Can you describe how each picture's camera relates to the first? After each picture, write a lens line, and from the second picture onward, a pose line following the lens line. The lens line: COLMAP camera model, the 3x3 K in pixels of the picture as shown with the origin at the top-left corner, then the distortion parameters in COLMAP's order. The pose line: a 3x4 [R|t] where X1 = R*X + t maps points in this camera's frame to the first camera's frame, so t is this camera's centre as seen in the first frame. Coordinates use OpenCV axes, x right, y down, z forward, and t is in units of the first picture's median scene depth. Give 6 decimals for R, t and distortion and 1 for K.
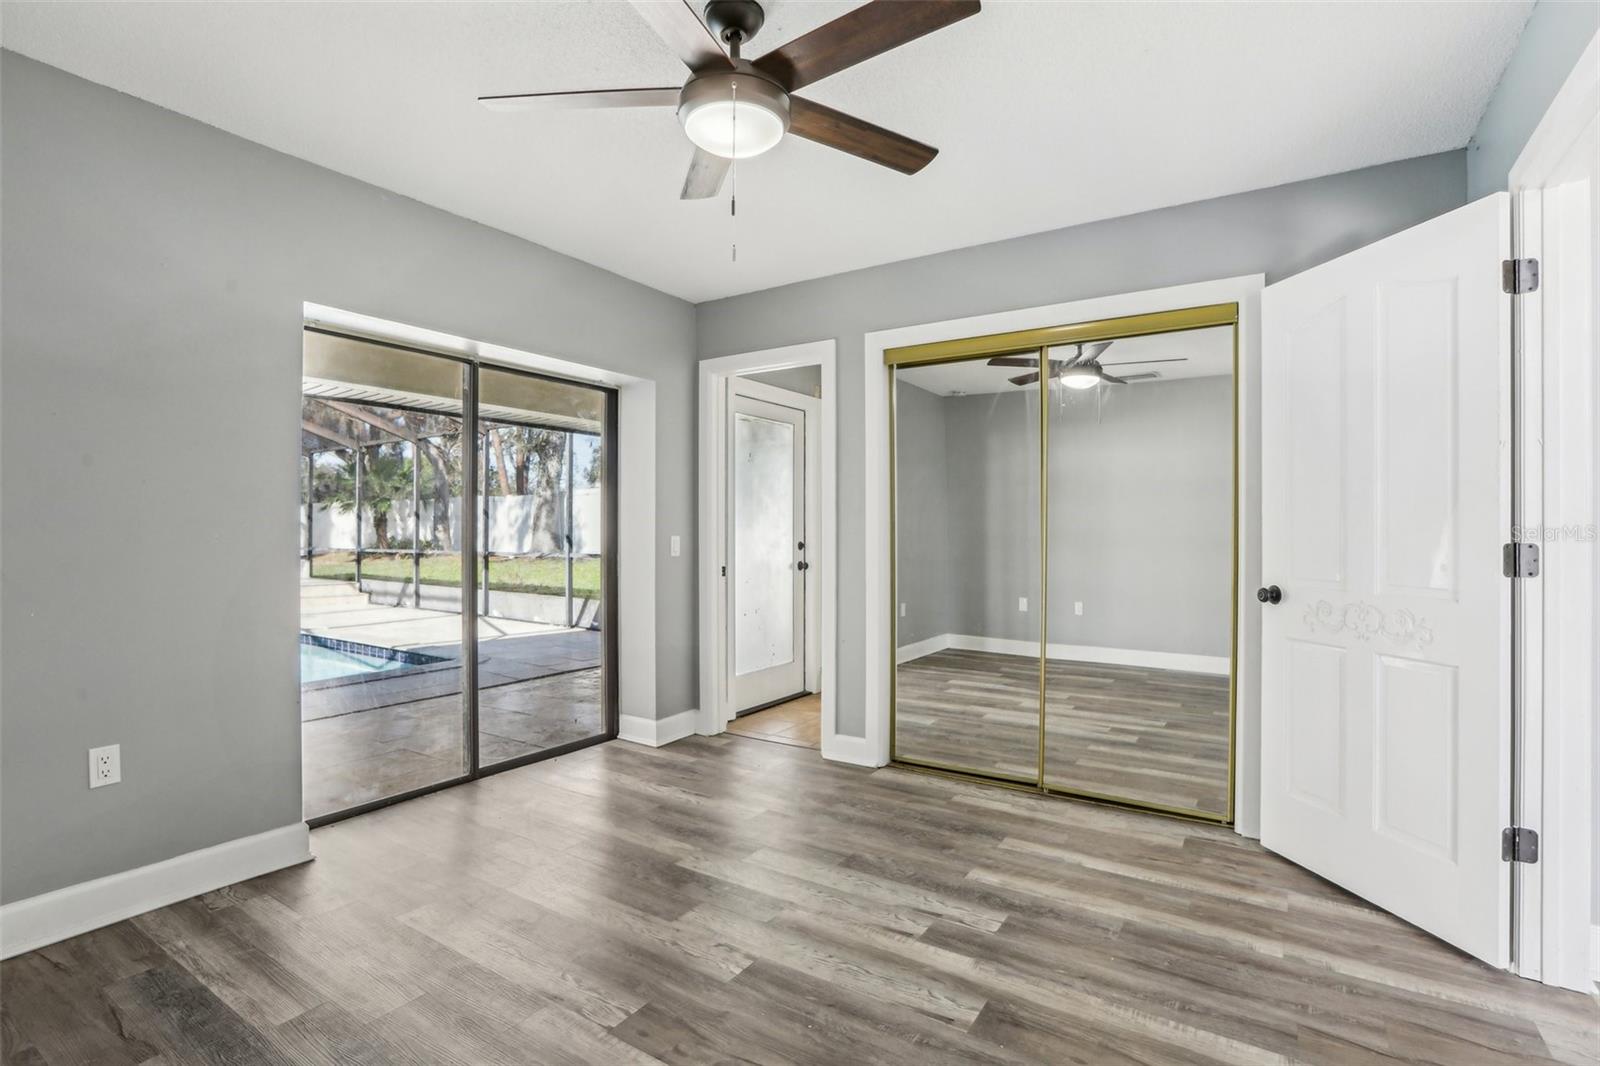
lens RADIAL K [[755.6, 0, 793.6], [0, 755.6, 530.1], [0, 0, 1]] dist [-0.047075, 0.017810]
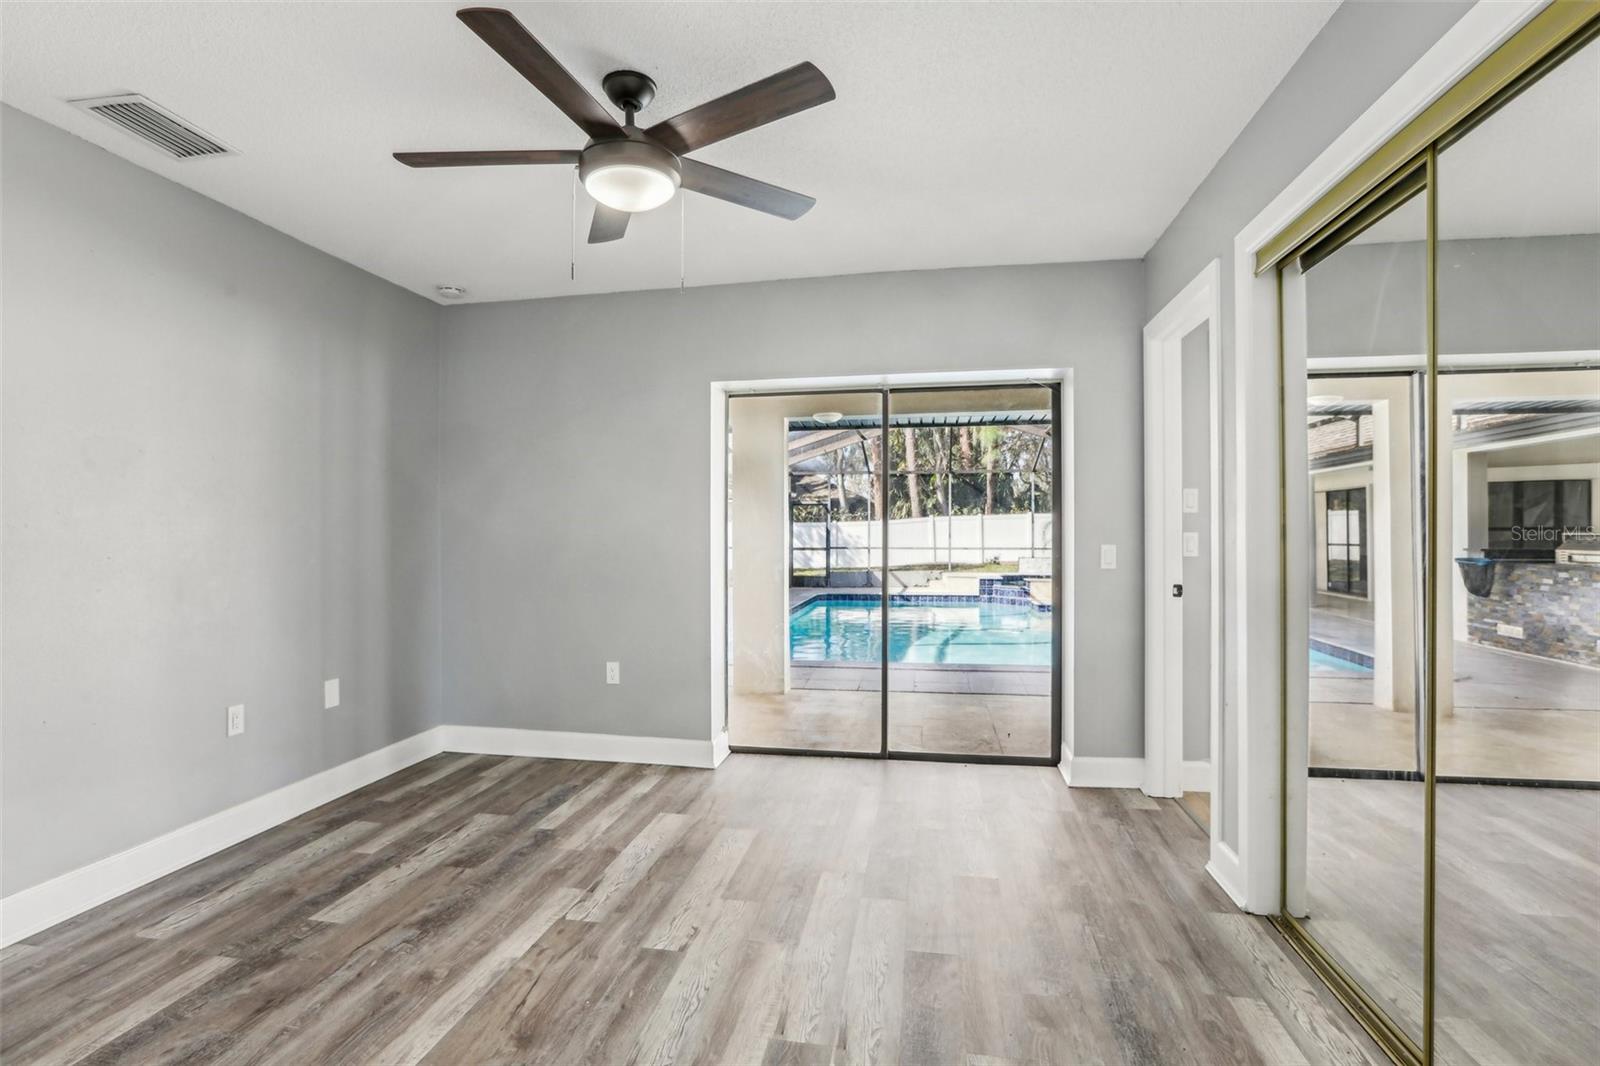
lens RADIAL K [[755.6, 0, 796.1], [0, 755.6, 531.9], [0, 0, 1]] dist [-0.047075, 0.017810]
pose [[0.394259, -0.006437, -0.918977, 0.613930], [0.007021, 0.999967, -0.003992, -0.006967], [0.918973, -0.004878, 0.394291, 0.459276]]
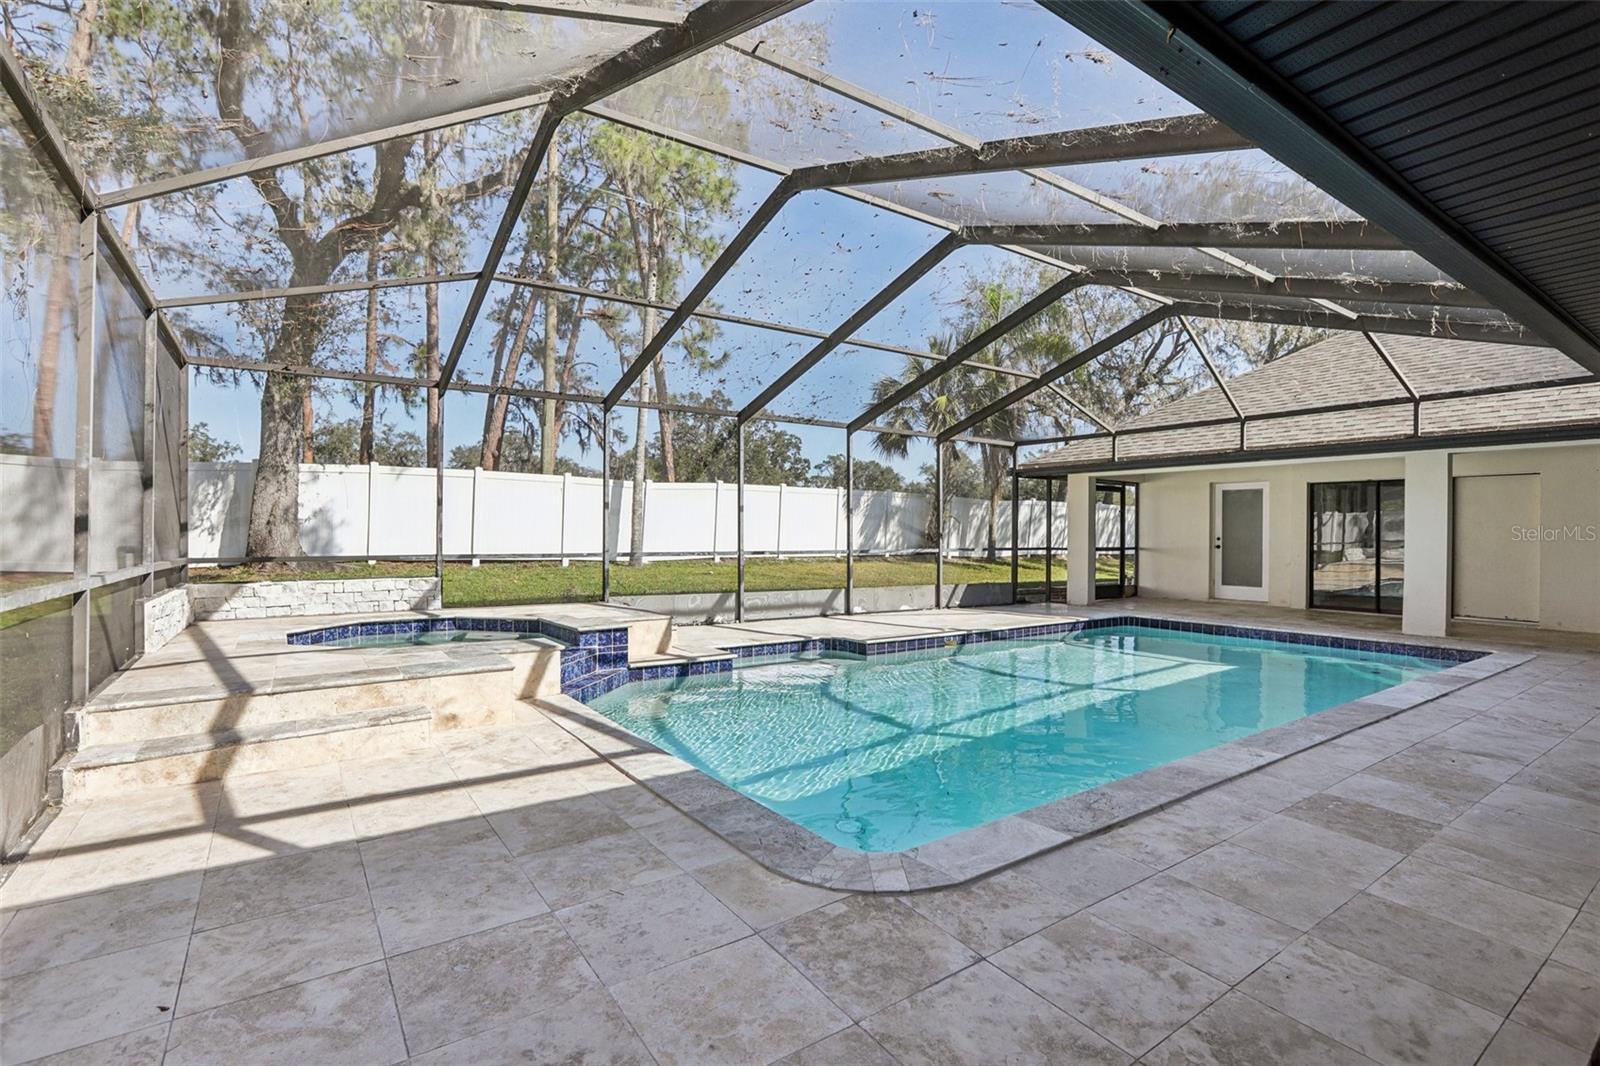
lens RADIAL K [[755.6, 0, 789.8], [0, 755.6, 530.1], [0, 0, 1]] dist [-0.047075, 0.017810]
pose [[0.370706, -0.002447, 0.928747, -2.077587], [-0.012638, 0.999891, 0.007679, -0.013832], [-0.928664, -0.014584, 0.370635, 1.011550]]
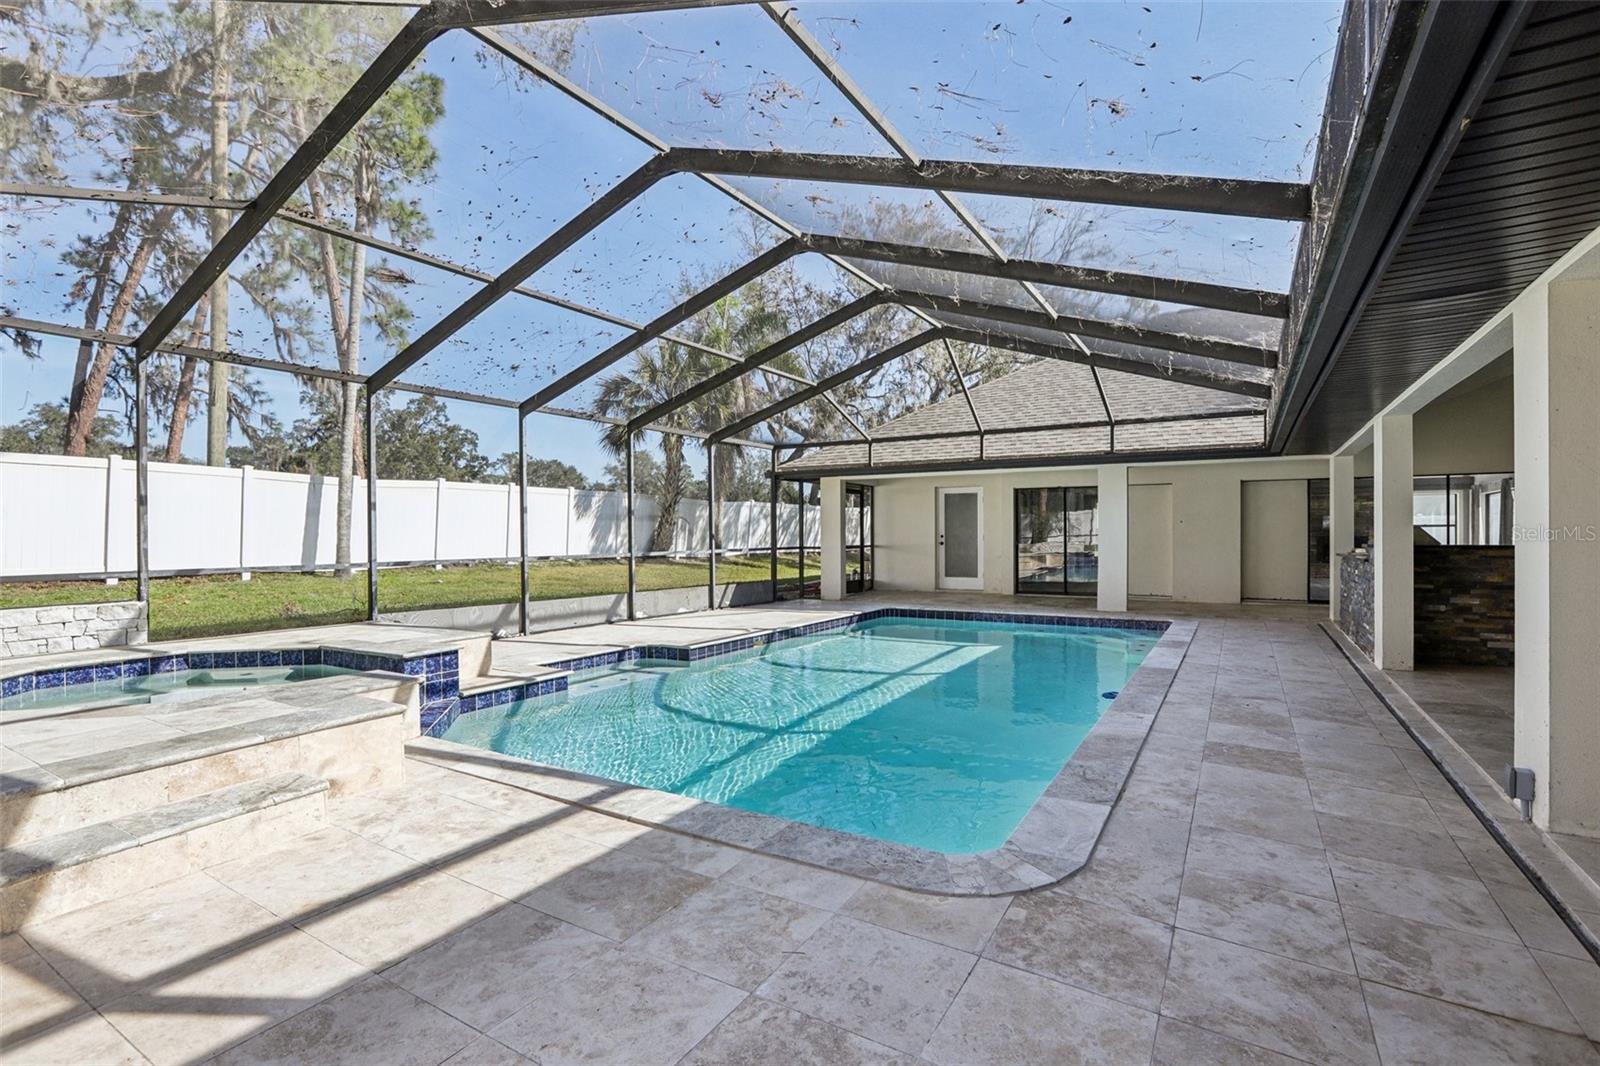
lens RADIAL K [[755.6, 0, 786.6], [0, 755.6, 533.0], [0, 0, 1]] dist [-0.047075, 0.017810]
pose [[-0.042596, -0.006962, 0.999068, -2.085387], [-0.004864, 0.999965, 0.006761, -0.013287], [-0.999081, -0.004572, -0.042629, 1.230257]]
